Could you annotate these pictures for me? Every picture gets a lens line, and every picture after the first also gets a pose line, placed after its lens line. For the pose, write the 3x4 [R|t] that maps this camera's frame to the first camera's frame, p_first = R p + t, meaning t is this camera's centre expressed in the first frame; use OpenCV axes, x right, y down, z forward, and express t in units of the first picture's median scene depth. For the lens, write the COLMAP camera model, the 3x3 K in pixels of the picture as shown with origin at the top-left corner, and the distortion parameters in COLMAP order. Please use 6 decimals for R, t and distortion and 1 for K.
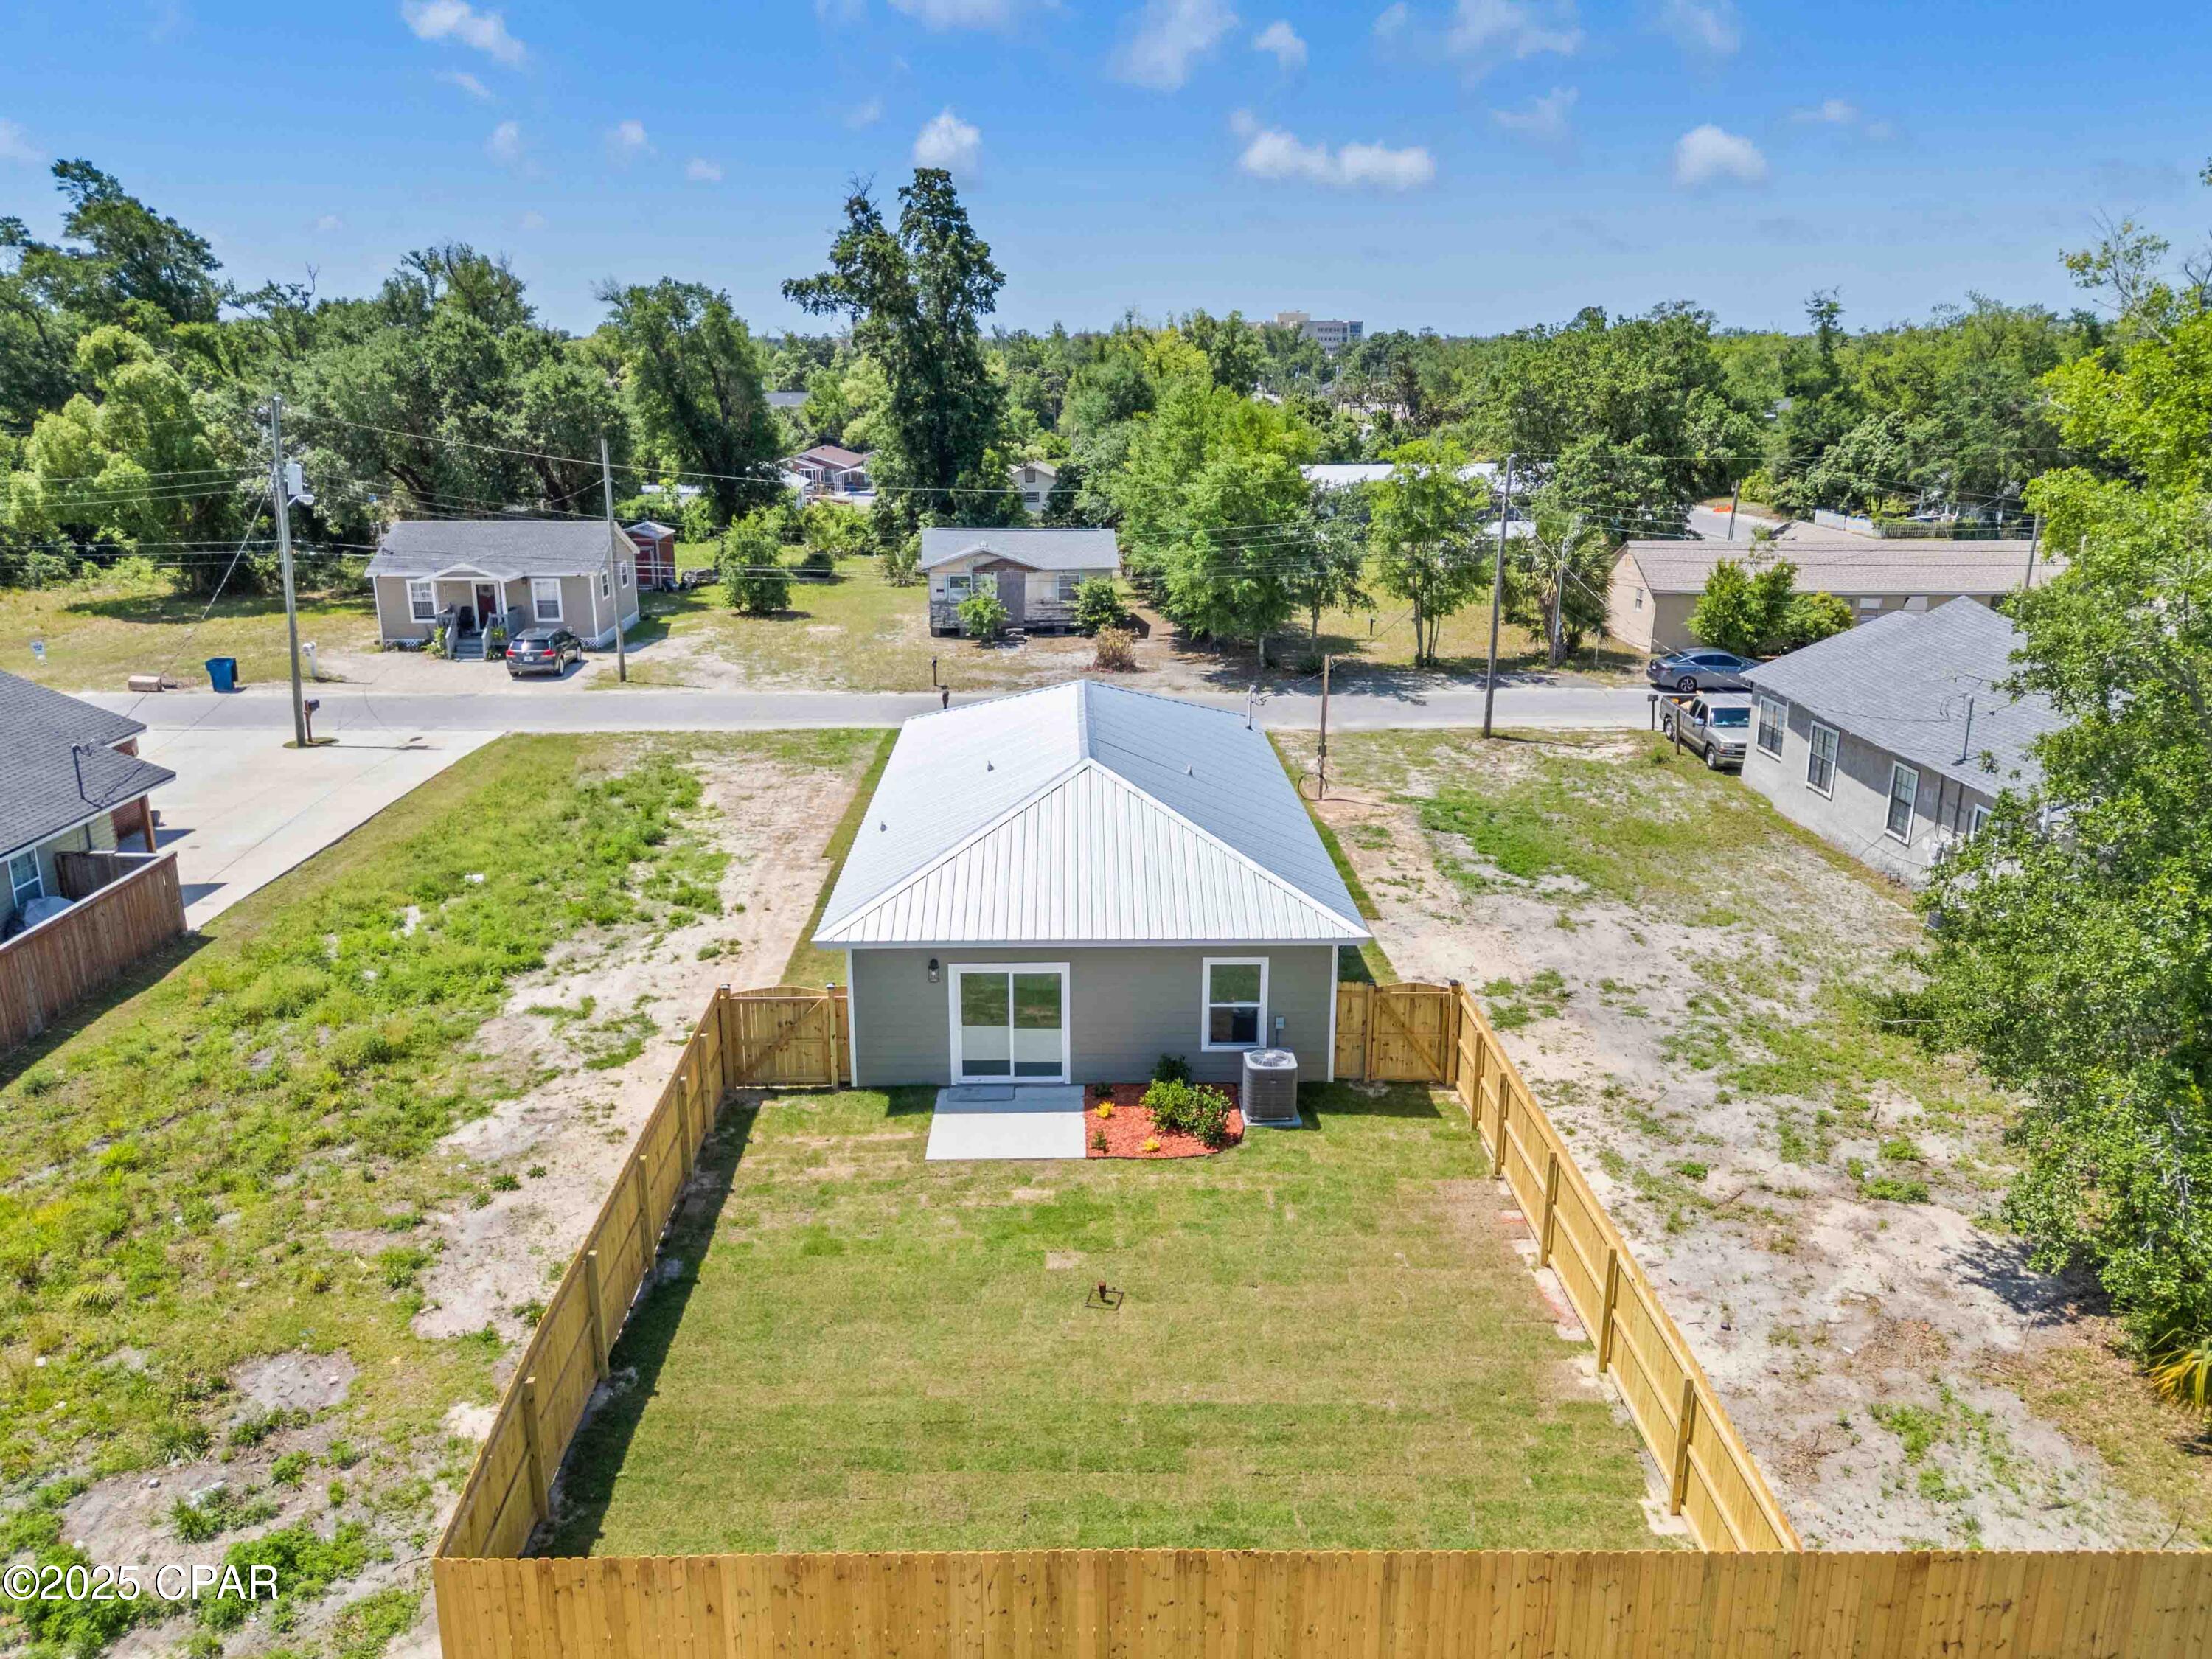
lens RADIAL K [[1622.8, 0, 1101.3], [0, 1622.8, 826.6], [0, 0, 1]] dist [0.092137, -0.106784]
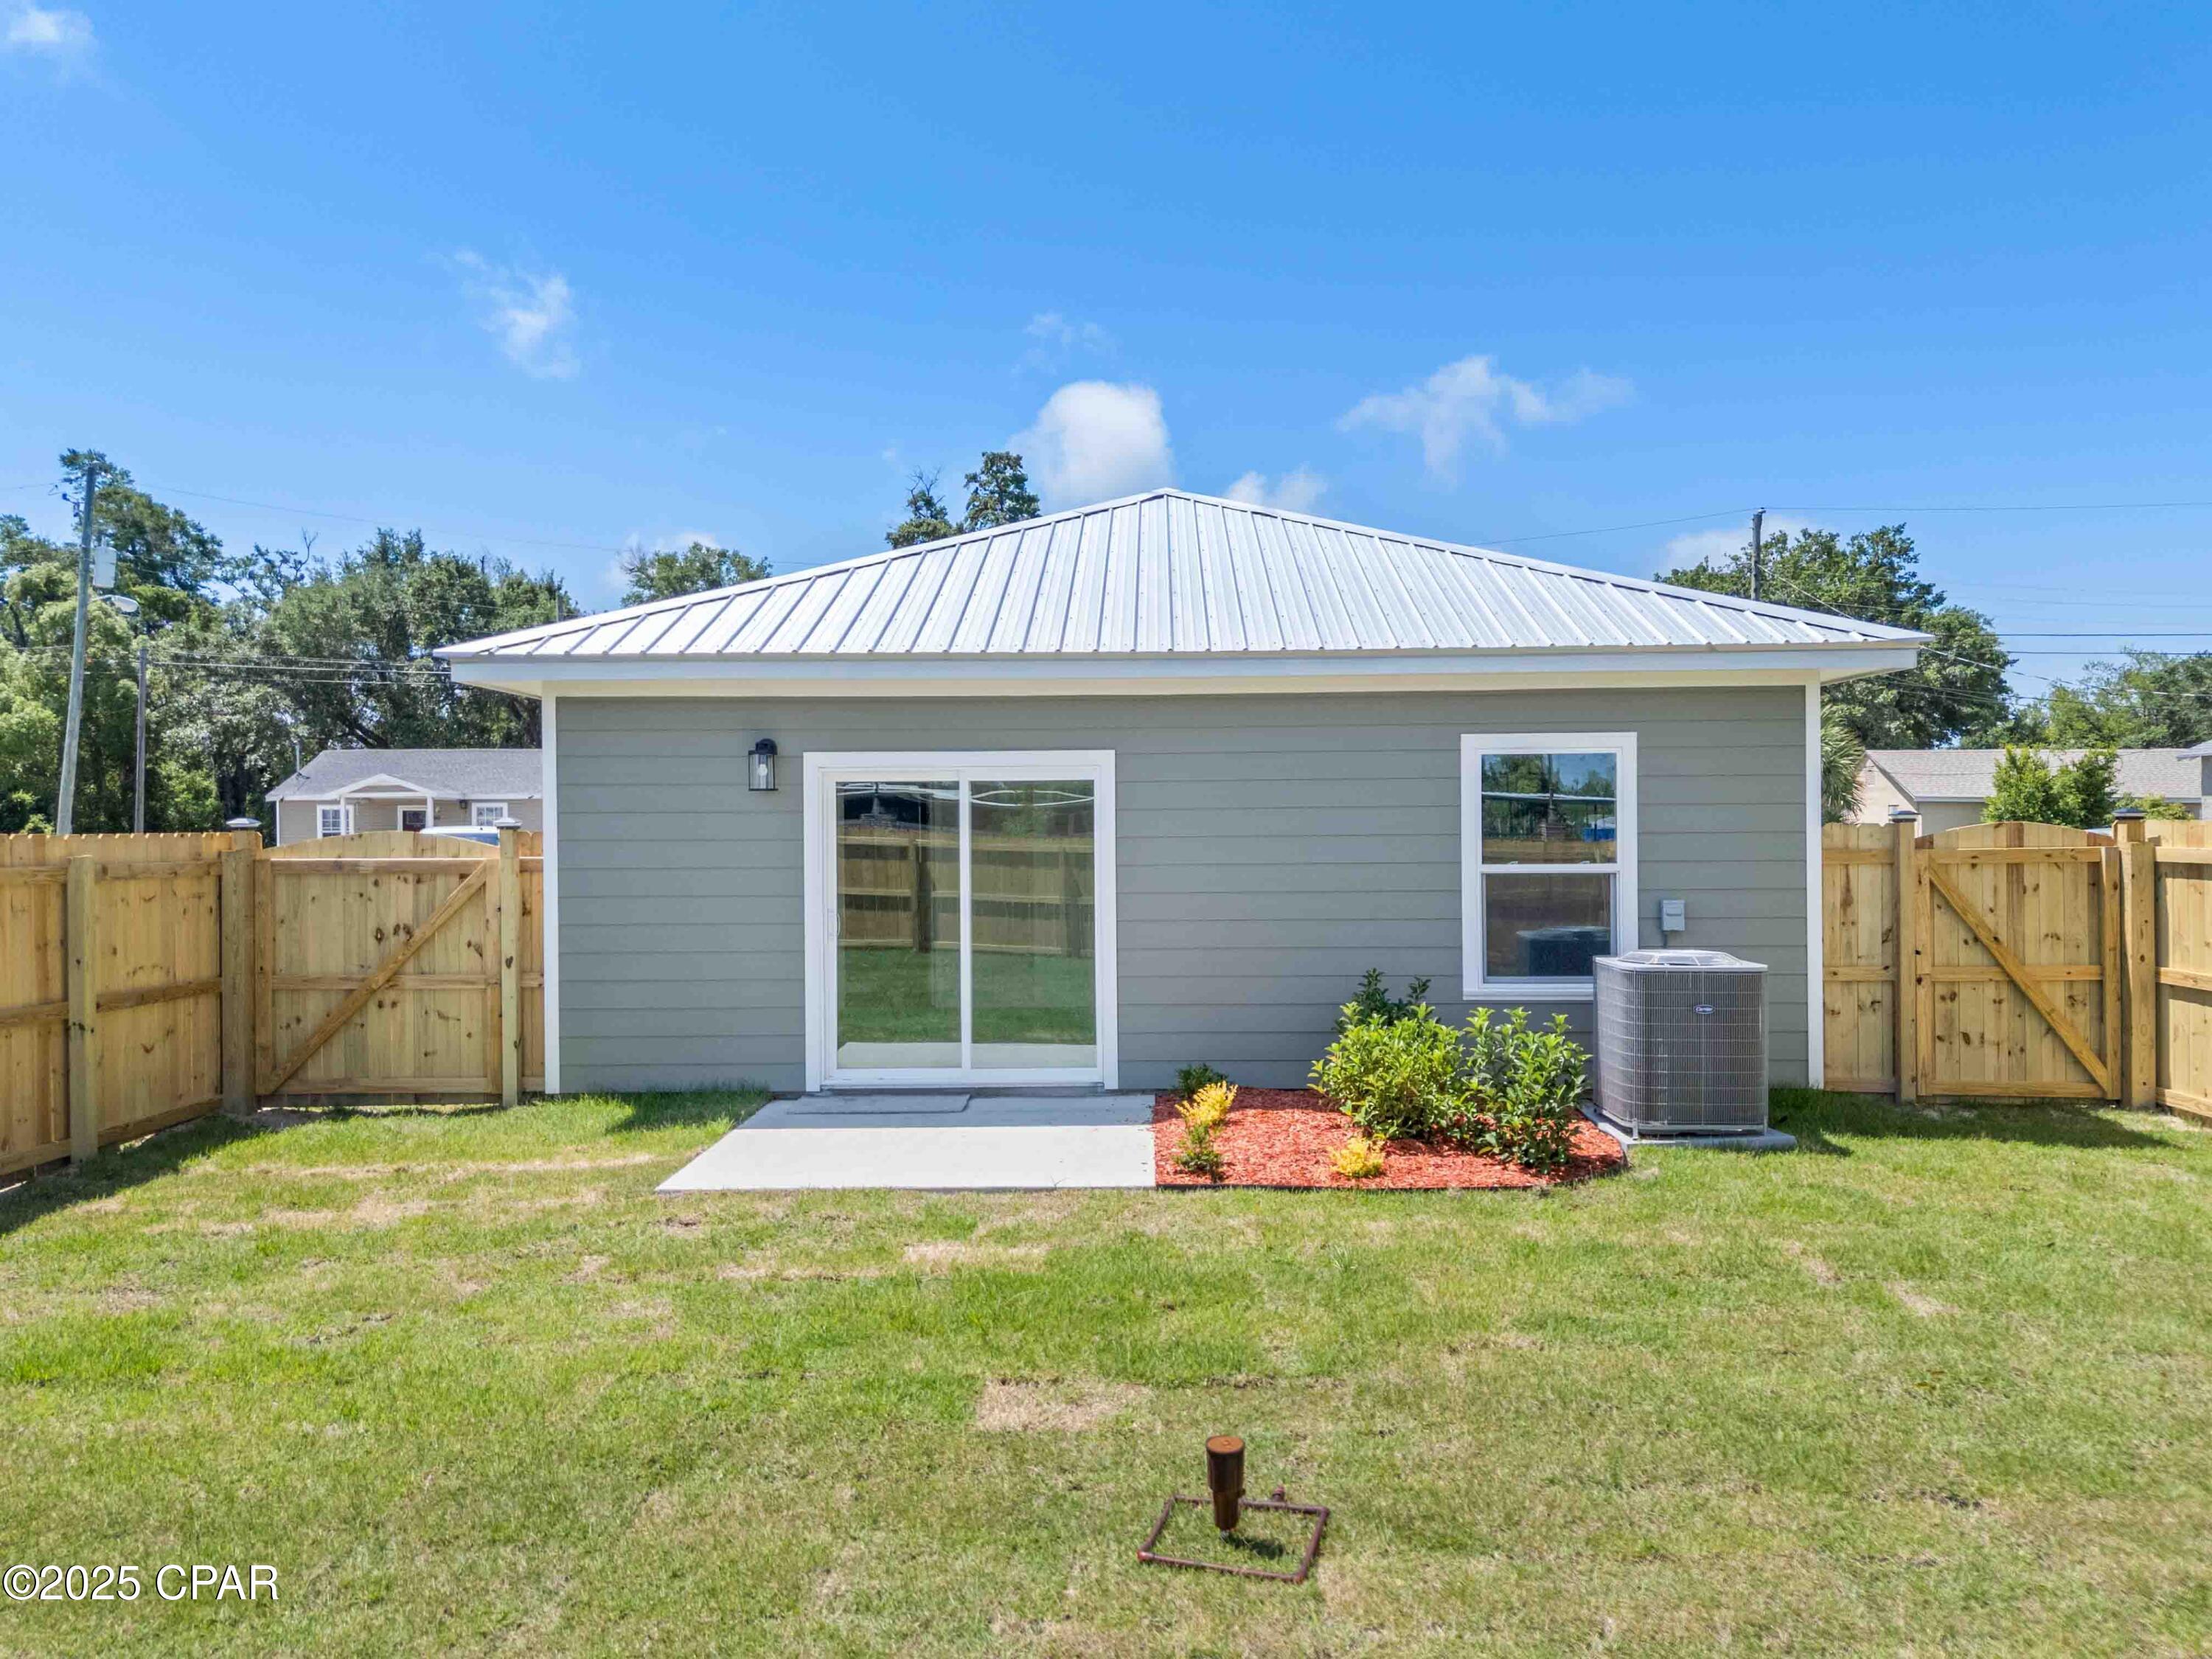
lens RADIAL K [[1625.2, 0, 1118.4], [0, 1625.2, 827.1], [0, 0, 1]] dist [0.090278, -0.107269]
pose [[0.999091, -0.008613, -0.041743, -0.001895], [-0.003587, 0.958908, -0.283694, 0.150039], [0.042471, 0.283586, 0.958006, 0.446402]]
